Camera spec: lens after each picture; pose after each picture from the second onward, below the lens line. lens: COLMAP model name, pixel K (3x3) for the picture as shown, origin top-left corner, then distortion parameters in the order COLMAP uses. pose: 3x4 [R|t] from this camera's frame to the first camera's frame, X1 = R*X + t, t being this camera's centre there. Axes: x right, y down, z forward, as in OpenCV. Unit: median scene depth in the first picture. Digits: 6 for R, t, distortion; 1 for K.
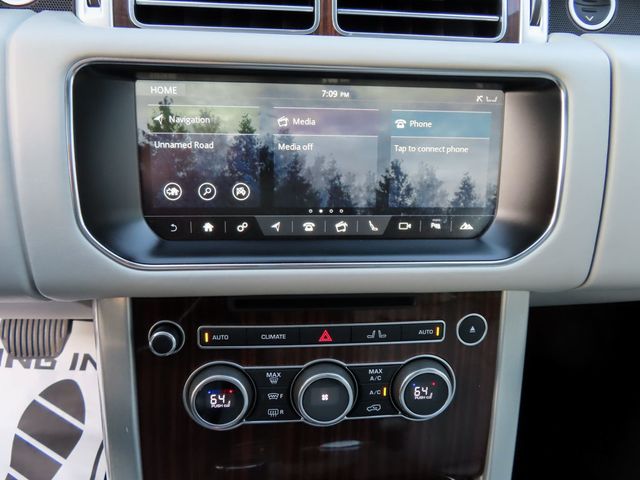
lens RADIAL K [[459.2, 0, 320.0], [0, 459.2, 240.0], [0, 0, 1]] dist [-0.011749, 0.004672]
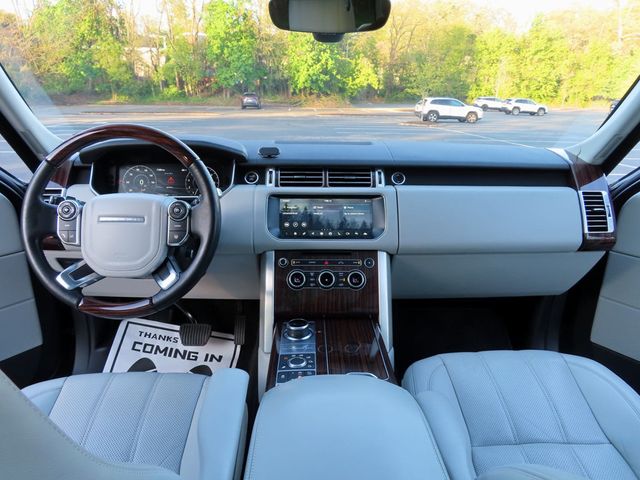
lens RADIAL K [[459.2, 0, 320.0], [0, 459.2, 240.0], [0, 0, 1]] dist [-0.011749, 0.004672]
pose [[0.996782, -0.030989, -0.073928, 0.233034], [0.001594, 0.929733, -0.368231, 1.372020], [0.080144, 0.366928, 0.926791, -2.410249]]
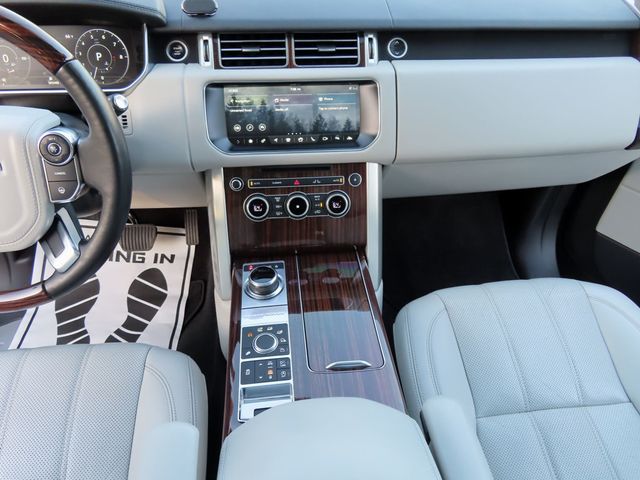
lens RADIAL K [[459.2, 0, 320.0], [0, 459.2, 240.0], [0, 0, 1]] dist [-0.011749, 0.004672]
pose [[0.999030, -0.043300, -0.008061, 0.151395], [0.043567, 0.998381, 0.036577, 0.447696], [0.006464, -0.036893, 0.999298, -1.626145]]
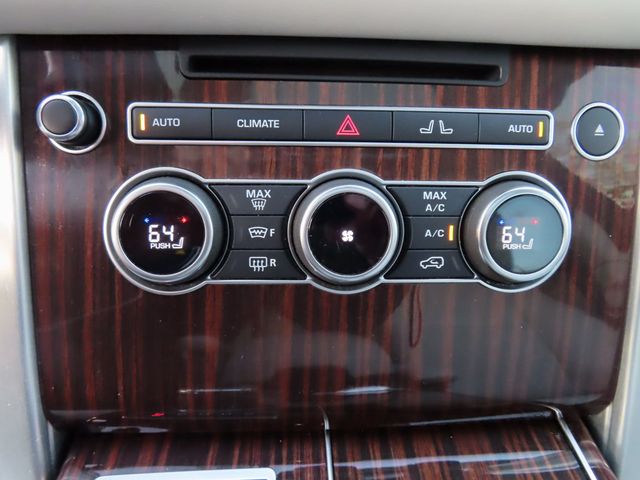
lens RADIAL K [[459.2, 0, 320.0], [0, 459.2, 240.0], [0, 0, 1]] dist [-0.011749, 0.004672]
pose [[0.999100, -0.003594, -0.042275, 0.000527], [0.001353, 0.998598, -0.052916, 0.383491], [0.042406, 0.052811, 0.997704, 0.430441]]
